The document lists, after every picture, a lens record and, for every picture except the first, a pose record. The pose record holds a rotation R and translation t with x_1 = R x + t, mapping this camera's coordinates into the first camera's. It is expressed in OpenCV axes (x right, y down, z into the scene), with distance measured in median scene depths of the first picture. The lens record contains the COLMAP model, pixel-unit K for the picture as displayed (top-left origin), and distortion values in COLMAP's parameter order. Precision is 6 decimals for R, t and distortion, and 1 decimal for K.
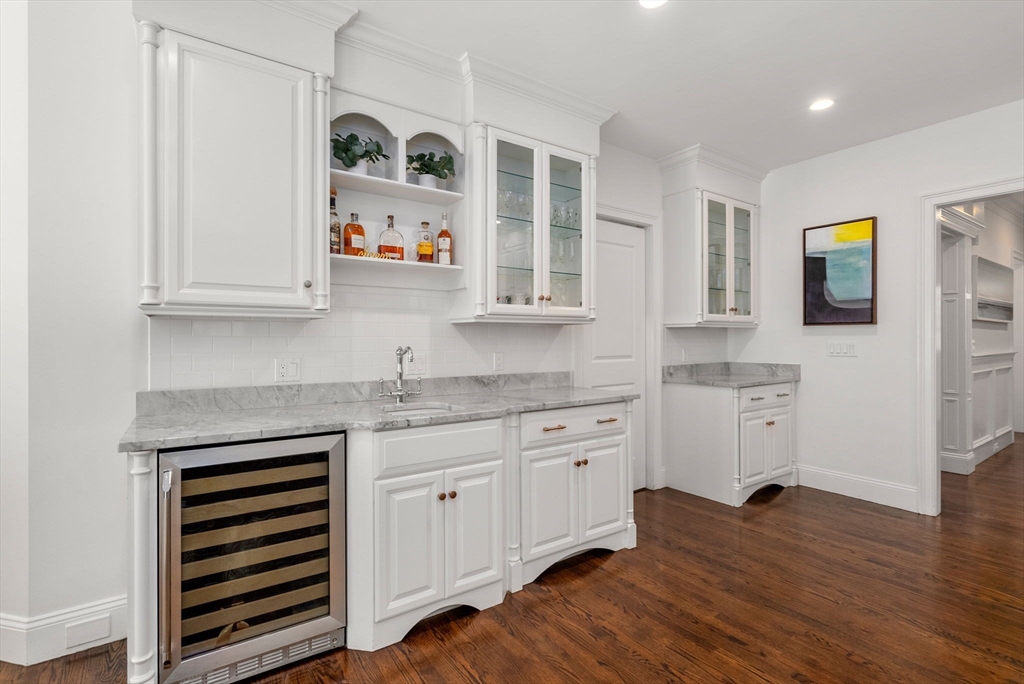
lens RADIAL K [[479.0, 0, 510.7], [0, 479.0, 335.6], [0, 0, 1]] dist [-0.005597, -0.000082]
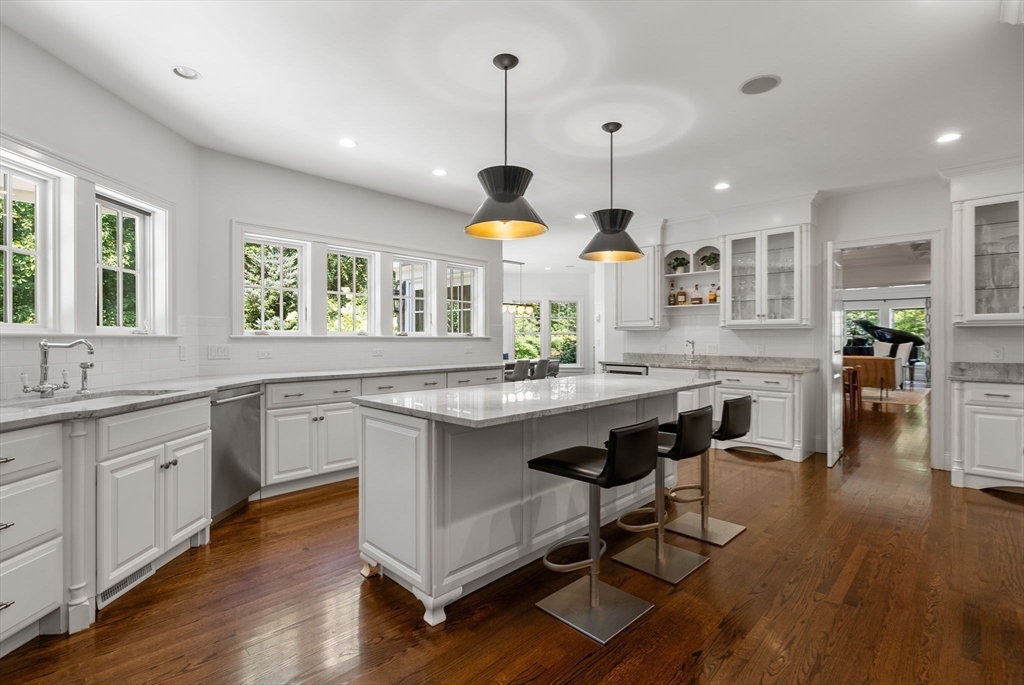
lens RADIAL K [[479.0, 0, 512.4], [0, 479.0, 340.9], [0, 0, 1]] dist [-0.005597, -0.000082]
pose [[0.170096, 0.002143, -0.985425, 1.874726], [0.001877, 0.999995, 0.002498, 0.015976], [0.985426, -0.002275, 0.170091, -0.283322]]
